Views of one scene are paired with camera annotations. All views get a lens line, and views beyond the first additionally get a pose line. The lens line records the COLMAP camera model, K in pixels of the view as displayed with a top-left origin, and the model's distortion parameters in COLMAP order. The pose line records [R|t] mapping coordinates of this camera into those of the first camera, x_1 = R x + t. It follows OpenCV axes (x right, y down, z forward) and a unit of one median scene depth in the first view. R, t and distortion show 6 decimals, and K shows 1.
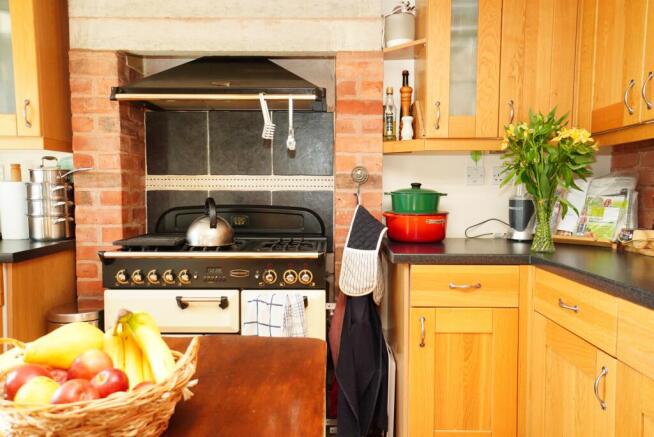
lens RADIAL K [[488.7, 0, 328.1], [0, 488.7, 219.8], [0, 0, 1]] dist [0.019190, -0.000303]
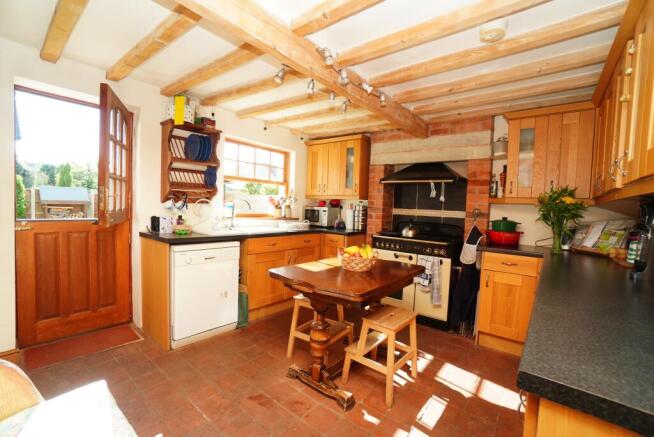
lens RADIAL K [[288.3, 0, 326.7], [0, 288.3, 220.9], [0, 0, 1]] dist [-0.026390, -0.000256]
pose [[0.782304, 0.061633, -0.619840, 0.353623], [-0.077071, 0.997024, 0.001865, -0.000711], [0.618110, 0.046313, 0.784726, -0.482207]]
